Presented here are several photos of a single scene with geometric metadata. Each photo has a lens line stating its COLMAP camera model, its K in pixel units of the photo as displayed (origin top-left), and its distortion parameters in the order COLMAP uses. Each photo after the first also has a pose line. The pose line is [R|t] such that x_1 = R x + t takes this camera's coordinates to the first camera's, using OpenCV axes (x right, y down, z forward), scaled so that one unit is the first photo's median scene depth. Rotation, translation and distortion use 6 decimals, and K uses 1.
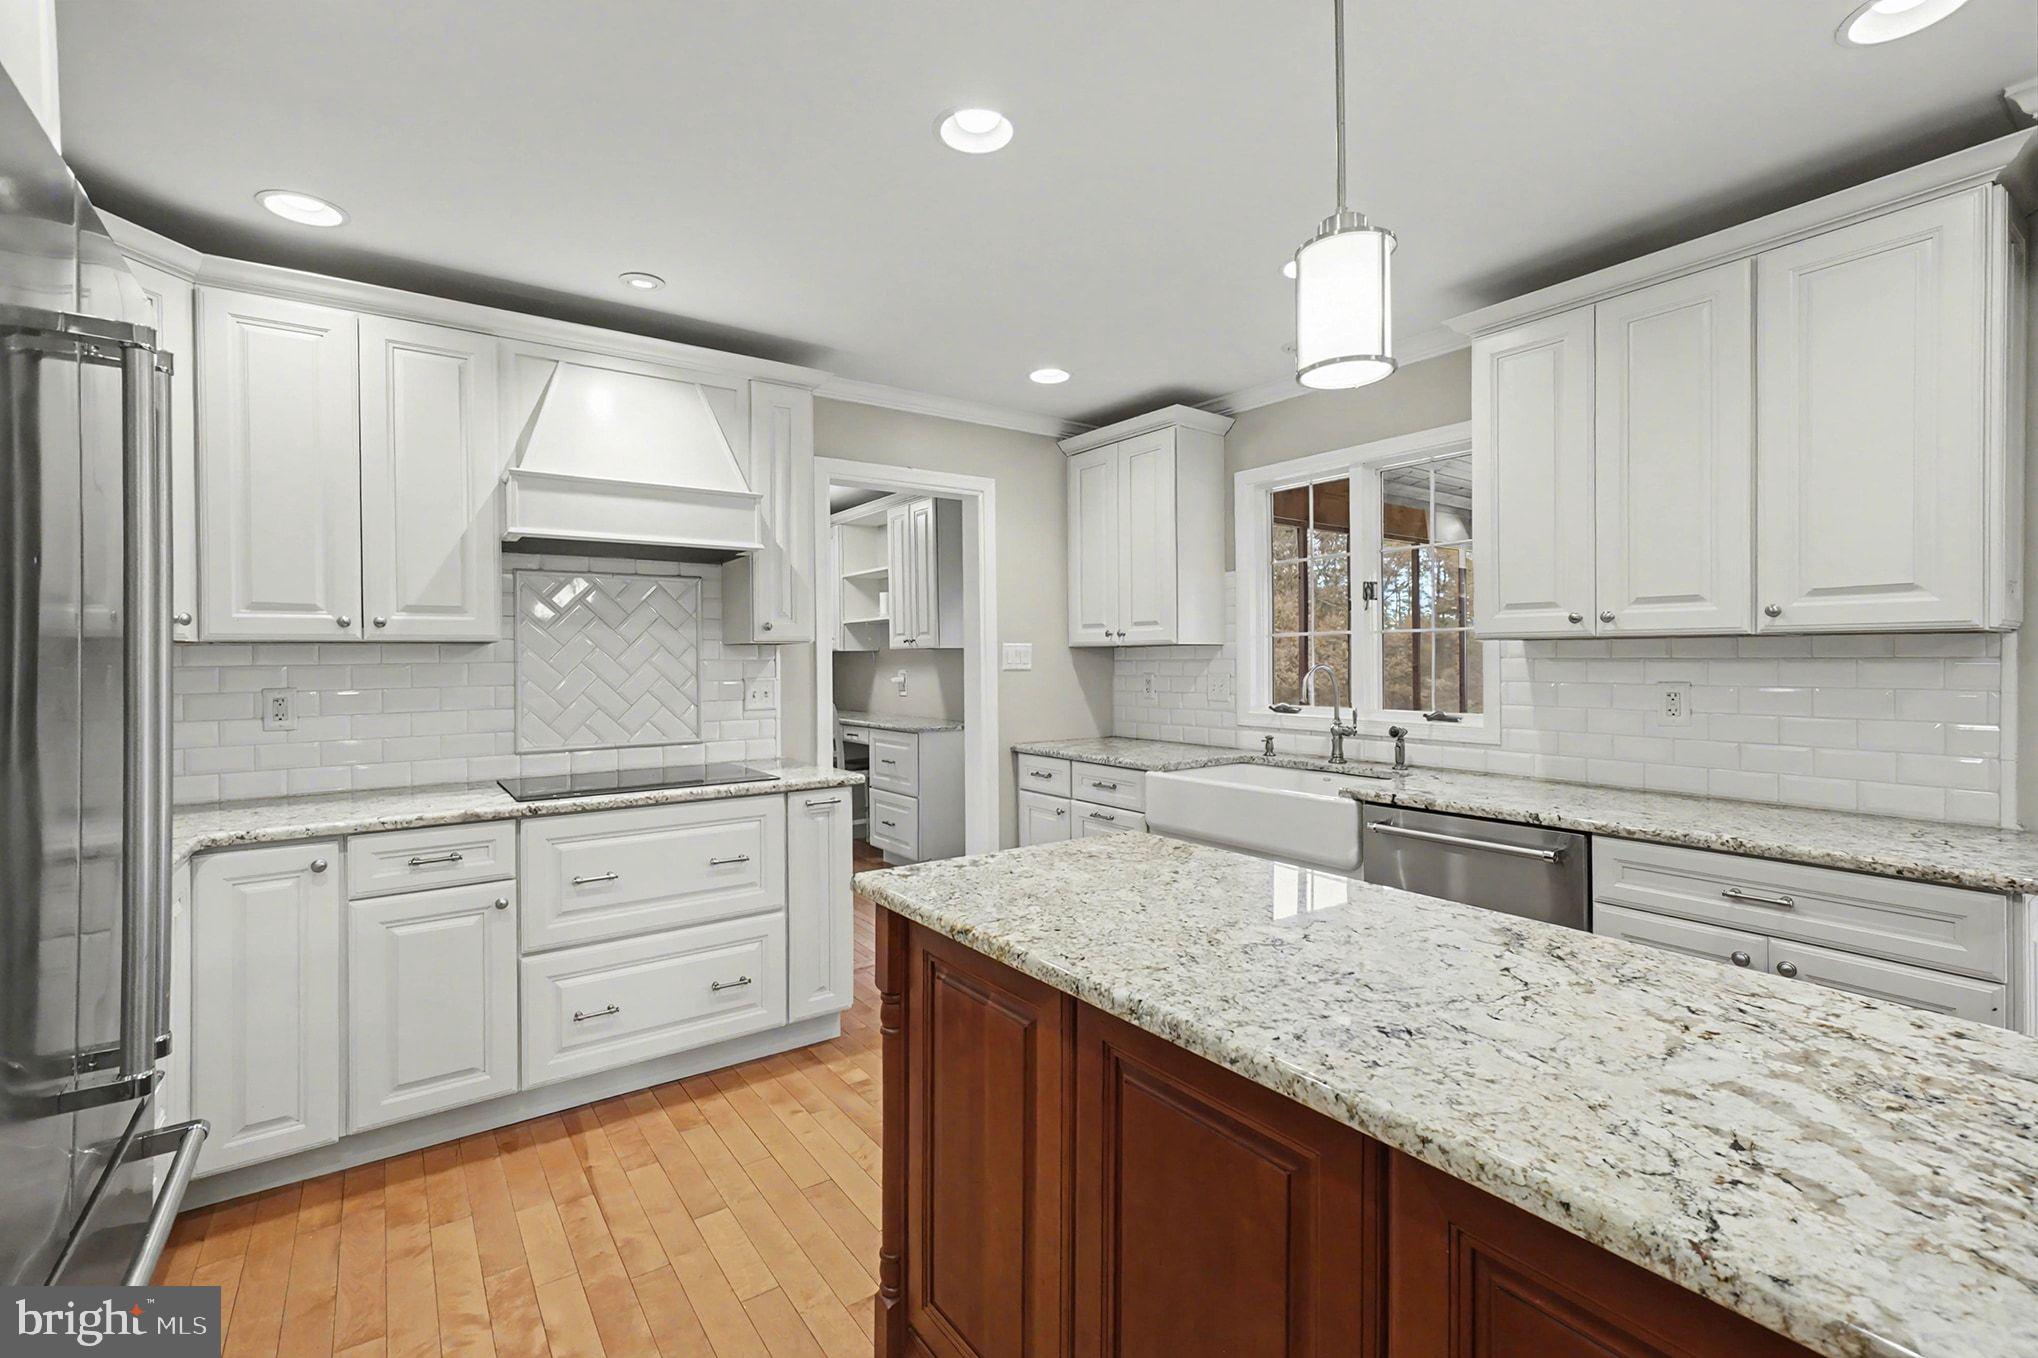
lens RADIAL K [[886.4, 0, 1005.4], [0, 886.4, 673.6], [0, 0, 1]] dist [-0.003633, 0.000127]
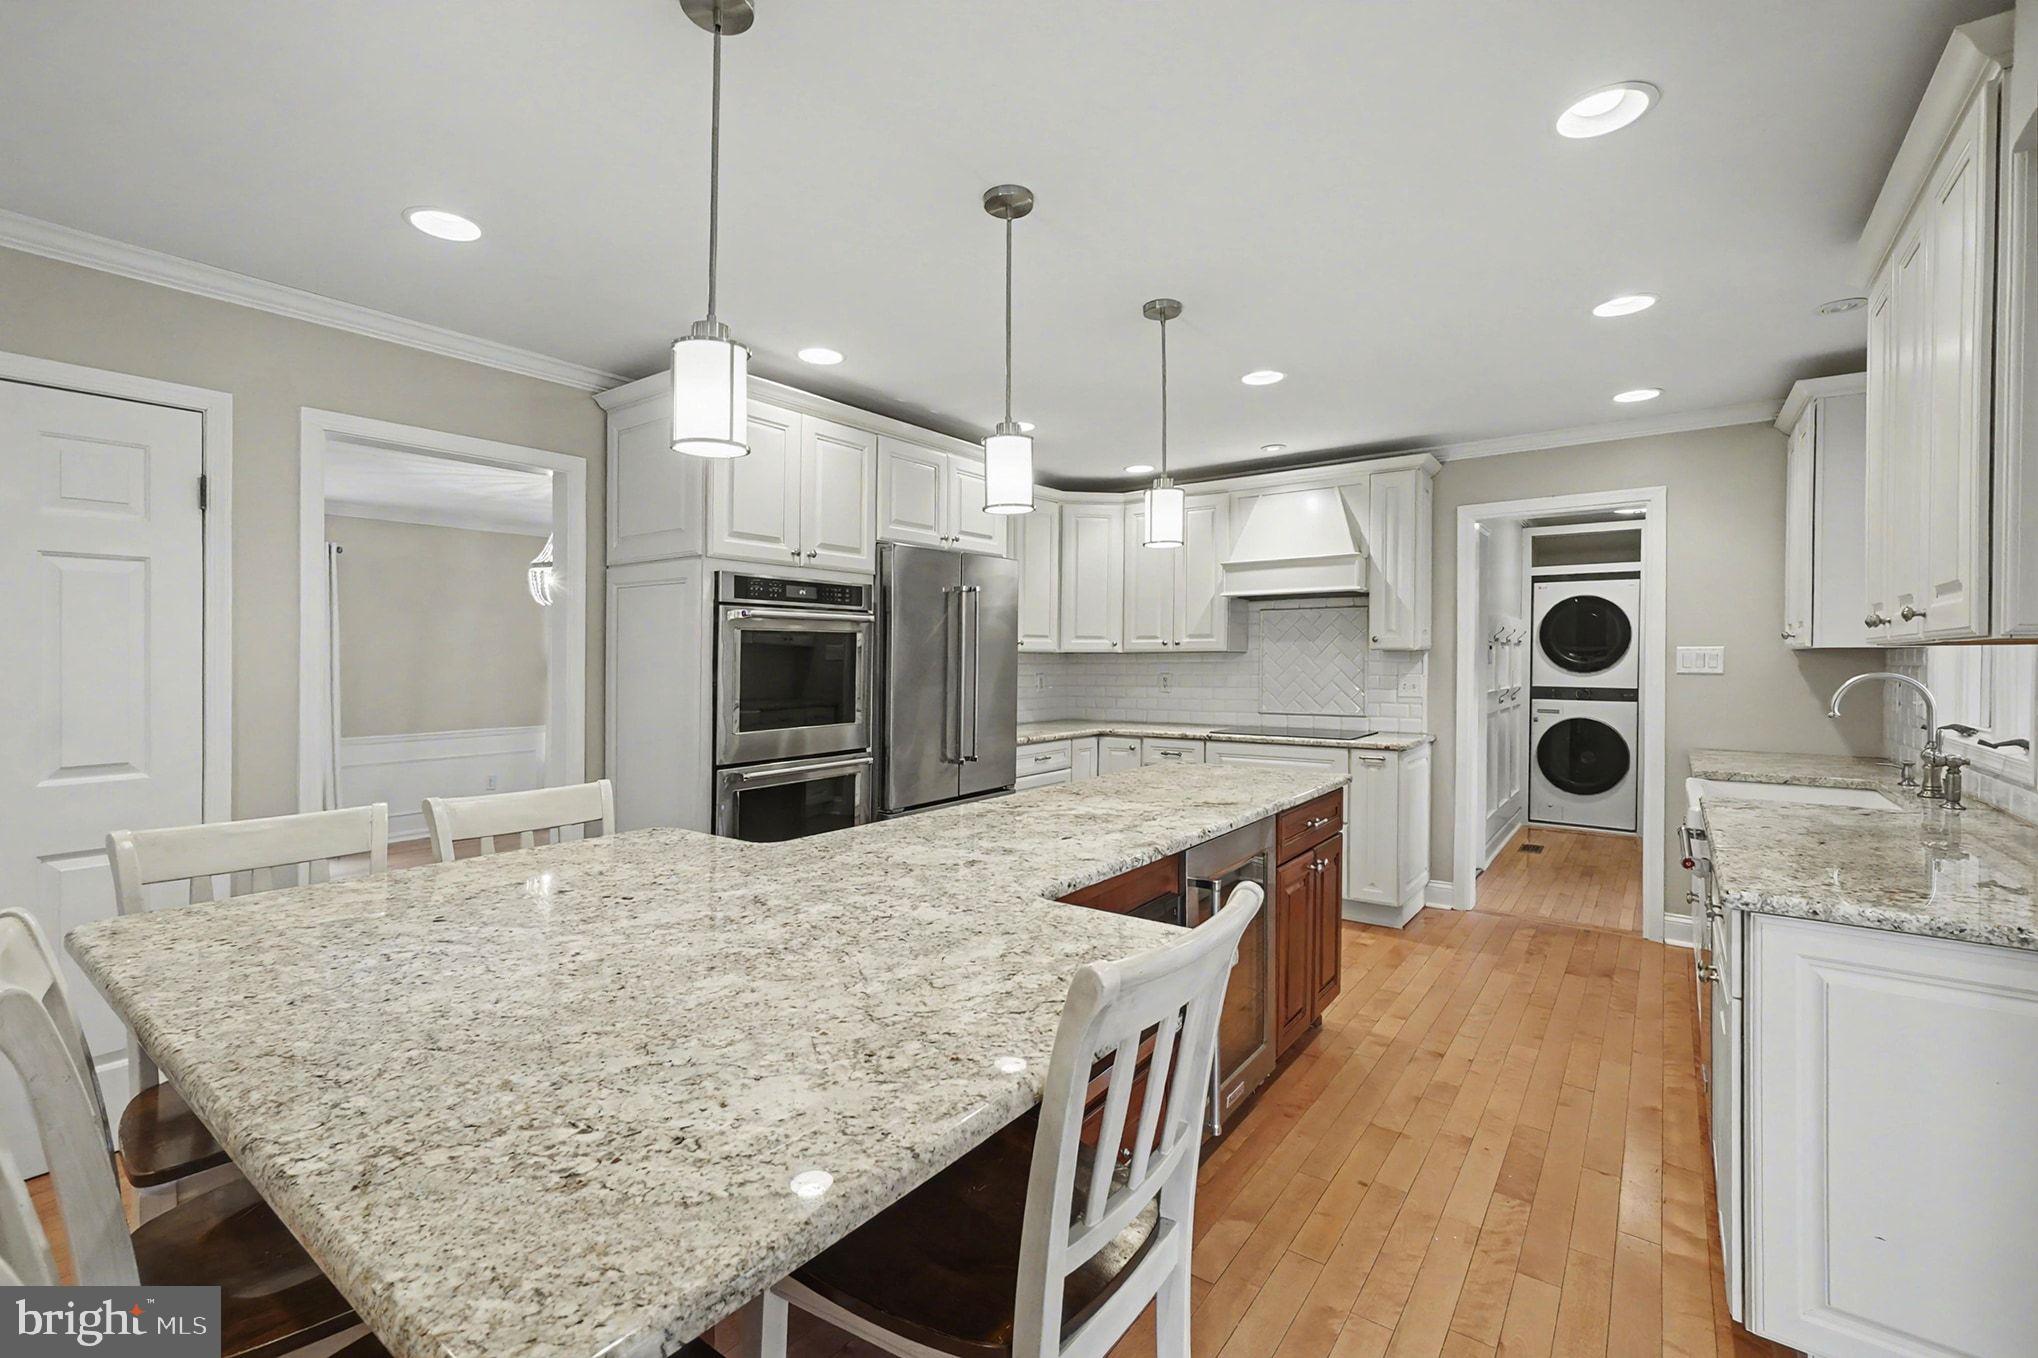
lens RADIAL K [[886.4, 0, 989.2], [0, 886.4, 688.2], [0, 0, 1]] dist [-0.003633, 0.000127]
pose [[0.304319, 0.035331, -0.951915, 1.094012], [-0.015733, 0.999362, 0.032062, -0.010991], [0.952440, 0.005220, 0.304681, -0.073196]]
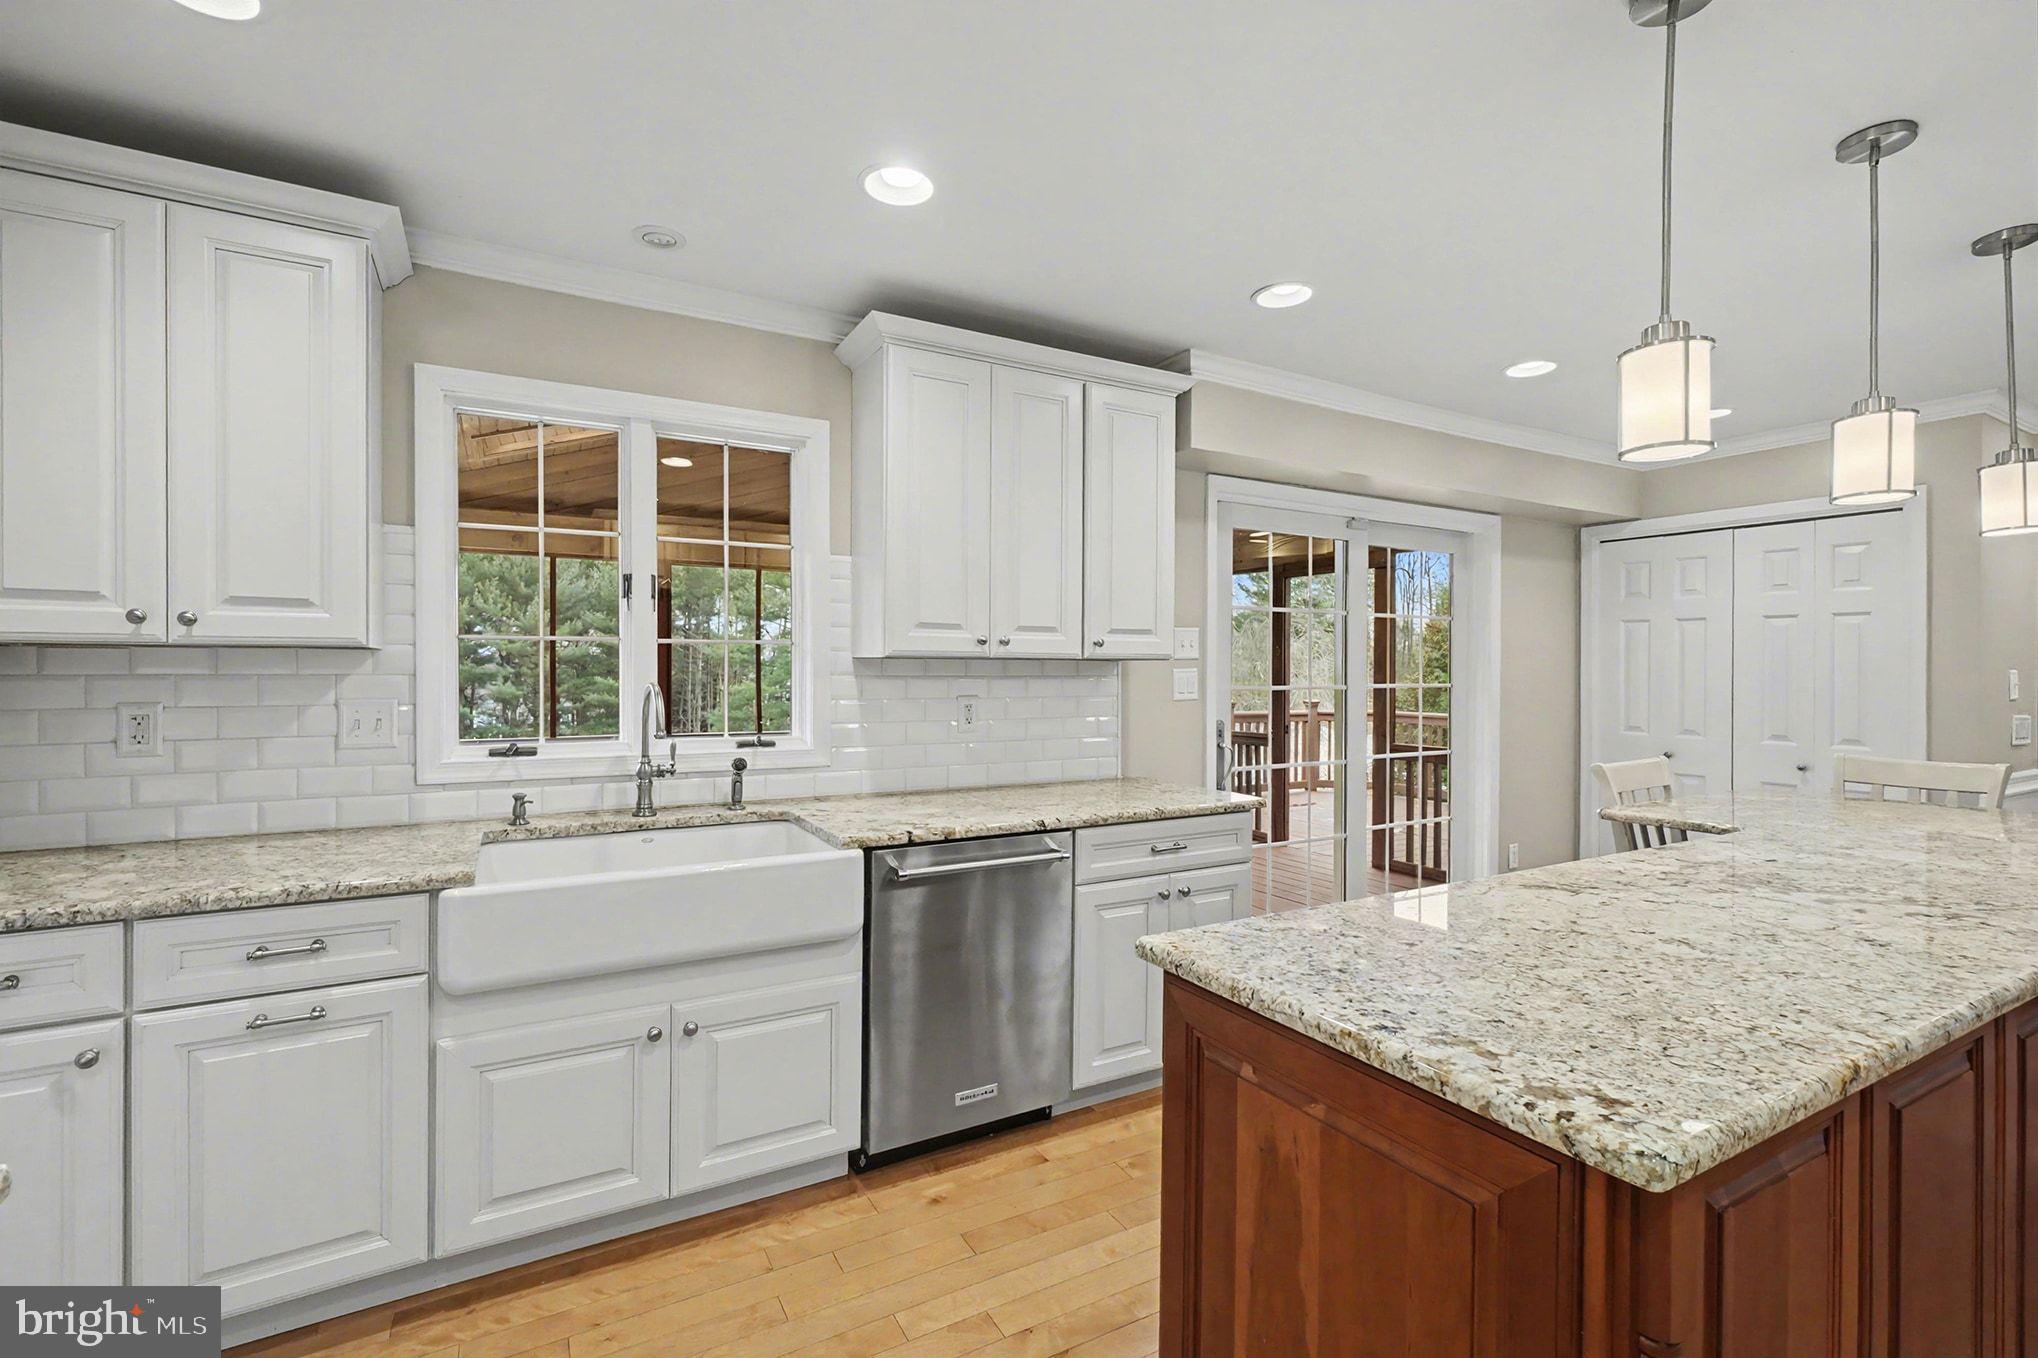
lens RADIAL K [[886.4, 0, 991.3], [0, 886.4, 665.3], [0, 0, 1]] dist [-0.003633, 0.000127]
pose [[0.117090, 0.010279, 0.993068, -0.408871], [0.010392, 0.999879, -0.011575, -0.016346], [-0.993067, 0.011675, 0.116969, 0.785798]]
